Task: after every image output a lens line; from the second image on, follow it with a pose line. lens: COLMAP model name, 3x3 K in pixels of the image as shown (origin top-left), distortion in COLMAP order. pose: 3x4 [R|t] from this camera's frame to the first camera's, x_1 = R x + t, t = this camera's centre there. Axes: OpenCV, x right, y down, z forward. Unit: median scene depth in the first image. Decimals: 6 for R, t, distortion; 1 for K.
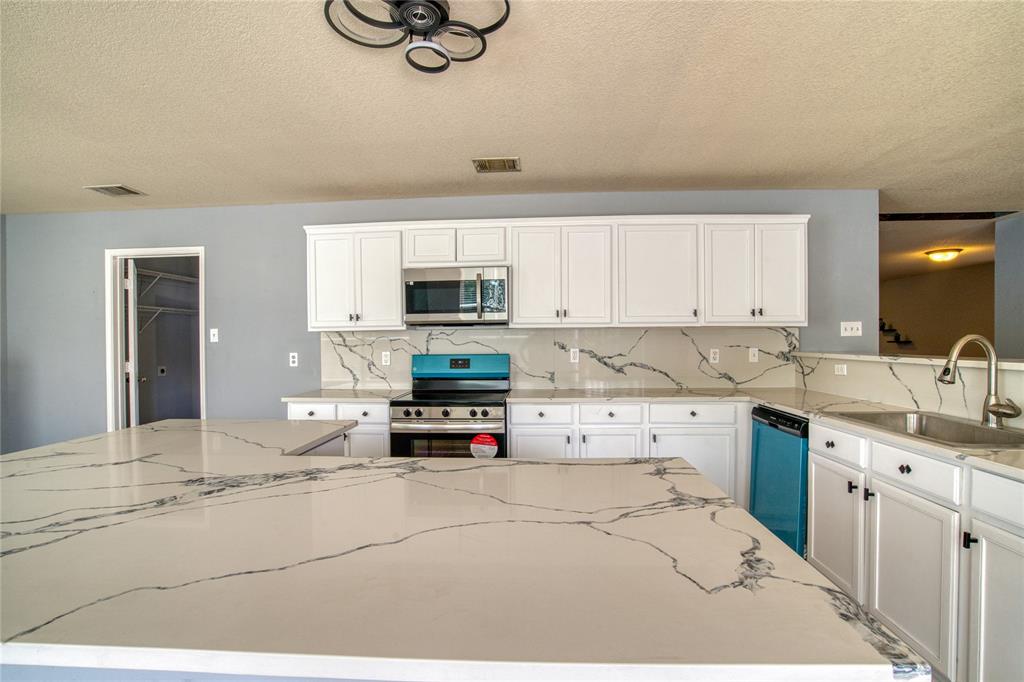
lens RADIAL K [[483.0, 0, 512.4], [0, 483.0, 344.8], [0, 0, 1]] dist [-0.064534, 0.025240]
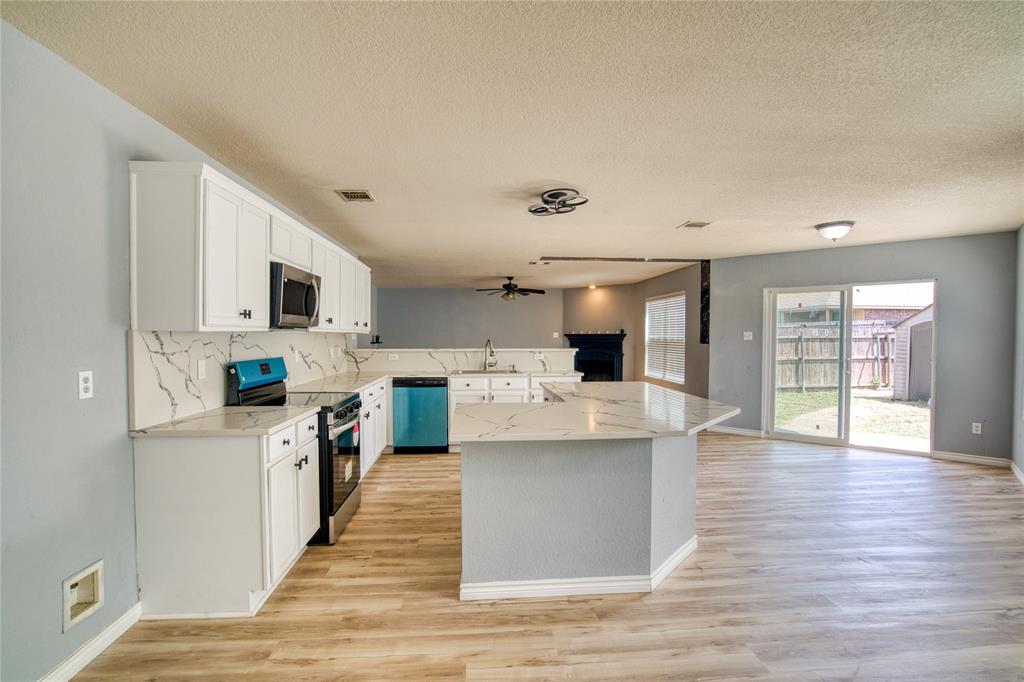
lens RADIAL K [[483.0, 0, 512.4], [0, 483.0, 344.8], [0, 0, 1]] dist [-0.064534, 0.025240]
pose [[-0.135738, -0.011039, 0.990683, -1.079011], [0.011706, 0.999850, 0.012745, -0.013055], [-0.990676, 0.013327, -0.135588, 0.665516]]
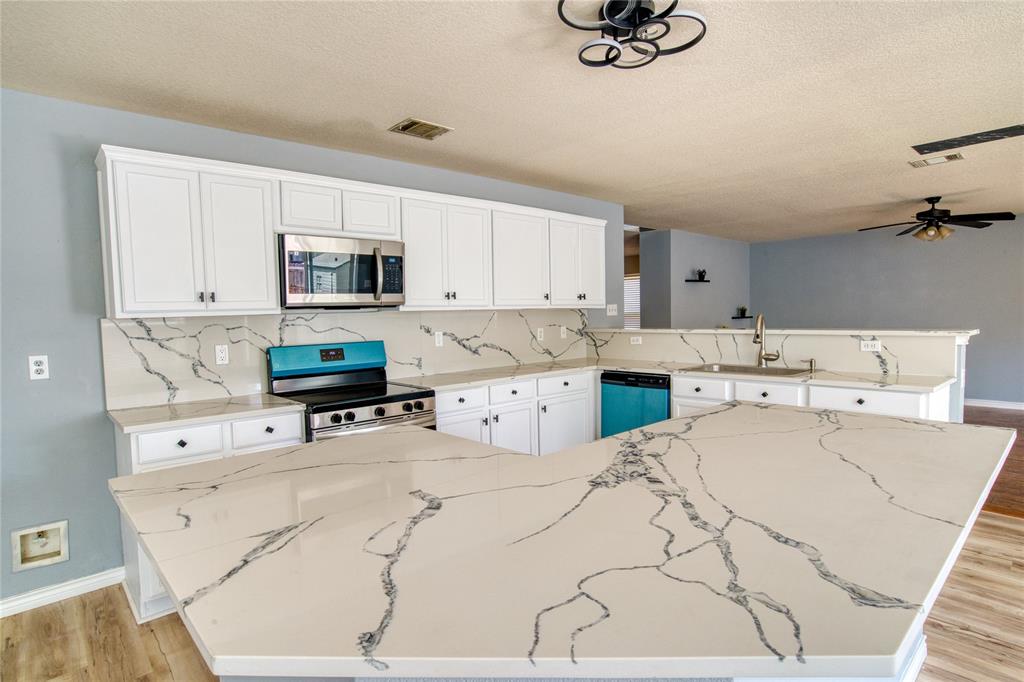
lens RADIAL K [[543.7, 0, 513.3], [0, 543.7, 344.7], [0, 0, 1]] dist [-0.054016, 0.035090]
pose [[0.696223, -0.049791, 0.716097, -0.557491], [0.026227, 0.998690, 0.043941, -0.010634], [-0.717347, -0.011812, 0.696616, 0.143258]]
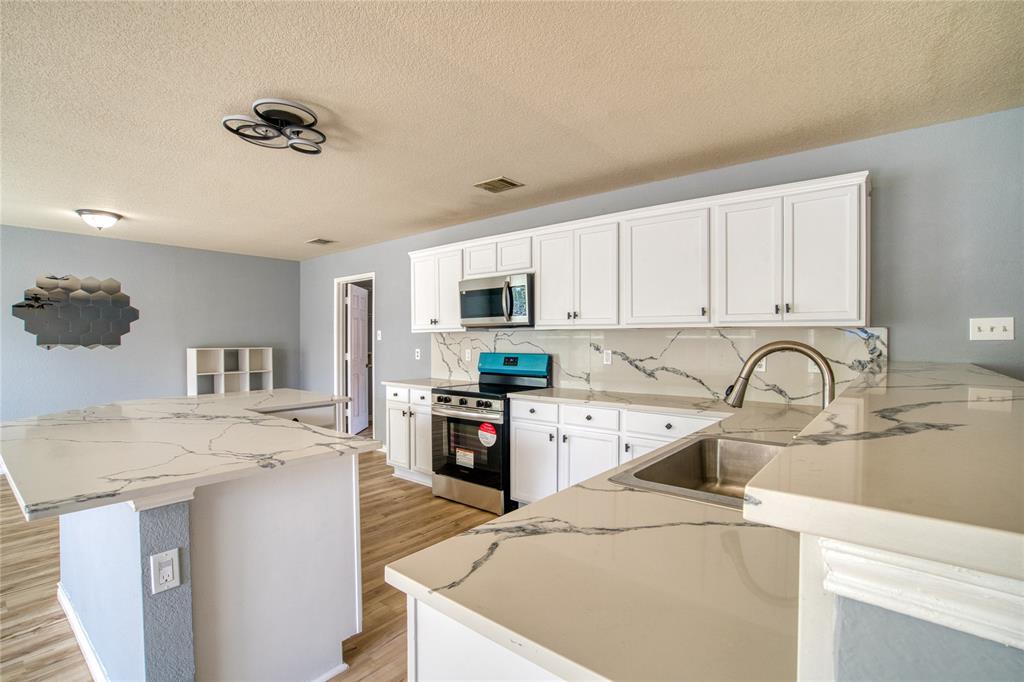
lens RADIAL K [[483.0, 0, 512.4], [0, 483.0, 344.8], [0, 0, 1]] dist [-0.064534, 0.025240]
pose [[0.807270, 0.014589, -0.590002, 0.565218], [-0.012562, 0.999893, 0.007536, -0.008332], [0.590049, 0.001328, 0.807366, 0.095248]]
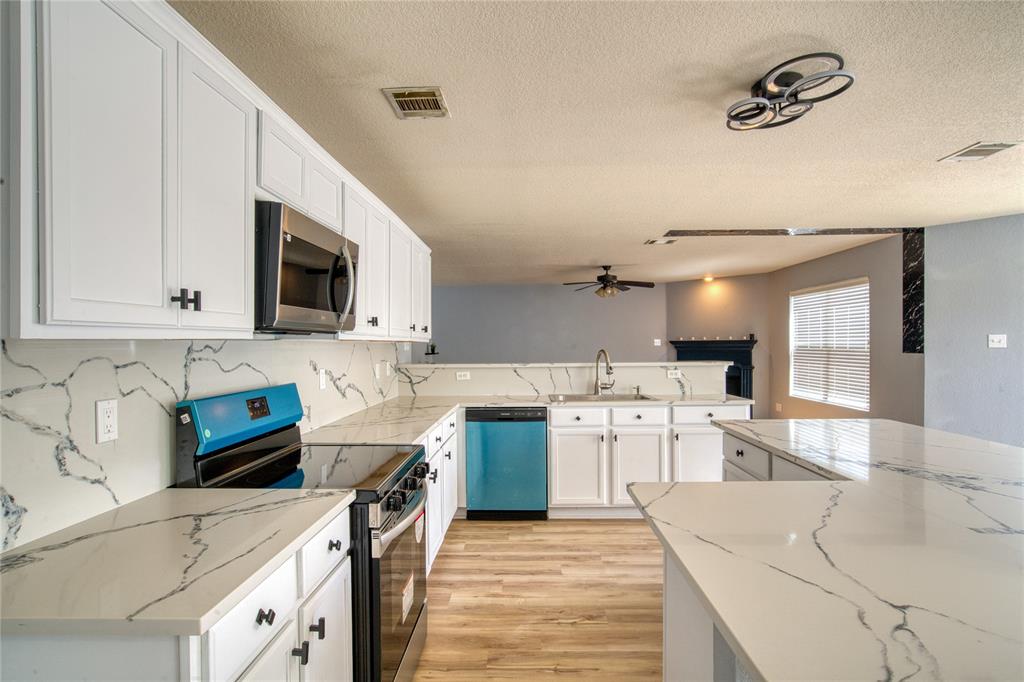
lens RADIAL K [[530.6, 0, 513.2], [0, 530.6, 344.3], [0, 0, 1]] dist [-0.052829, 0.028762]
pose [[-0.026600, 0.007704, 0.999616, -0.669988], [0.019739, 0.999779, -0.007180, -0.018436], [-0.999451, 0.019540, -0.026746, 0.758448]]
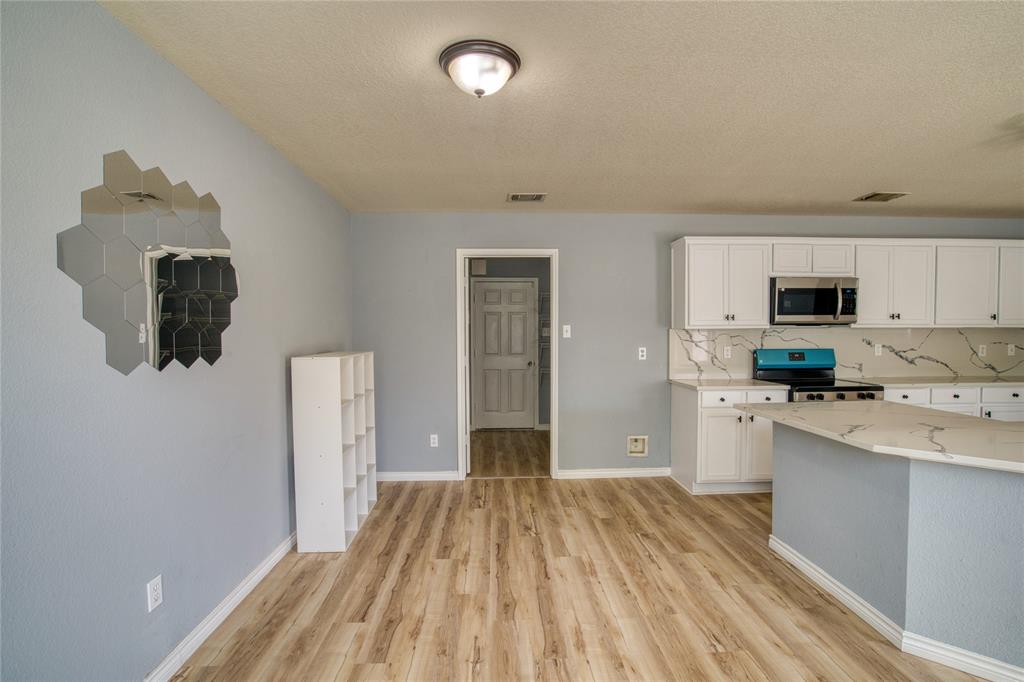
lens RADIAL K [[483.0, 0, 512.4], [0, 483.0, 344.8], [0, 0, 1]] dist [-0.064534, 0.025240]
pose [[0.995902, 0.002279, 0.090408, -0.928646], [-0.003456, 0.999911, 0.012862, -0.003276], [-0.090371, -0.013122, 0.995822, -0.105220]]
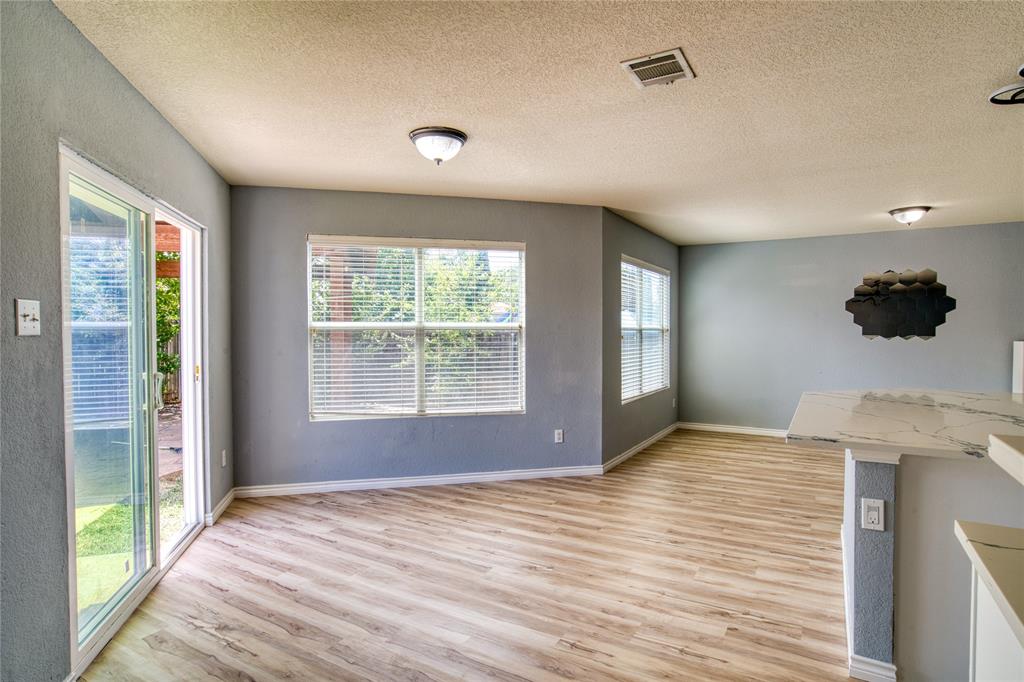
lens RADIAL K [[551.2, 0, 512.7], [0, 551.2, 343.3], [0, 0, 1]] dist [-0.052367, 0.034911]
pose [[-0.455975, 0.029363, -0.889508, 0.767941], [-0.007612, 0.999290, 0.036889, -0.010276], [0.889960, 0.023591, -0.455428, 0.154178]]
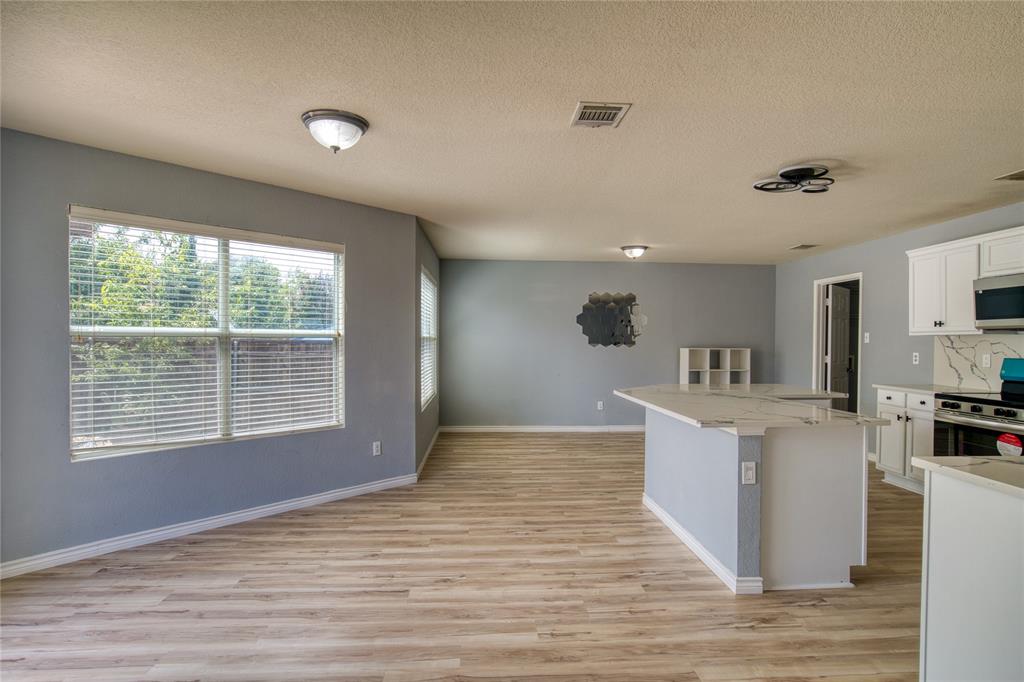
lens RADIAL K [[551.2, 0, 512.7], [0, 551.2, 343.3], [0, 0, 1]] dist [-0.052367, 0.034911]
pose [[0.116041, 0.016558, -0.993106, 0.840902], [-0.019760, 0.999702, 0.014359, -0.007162], [0.993048, 0.017957, 0.116333, -0.187800]]
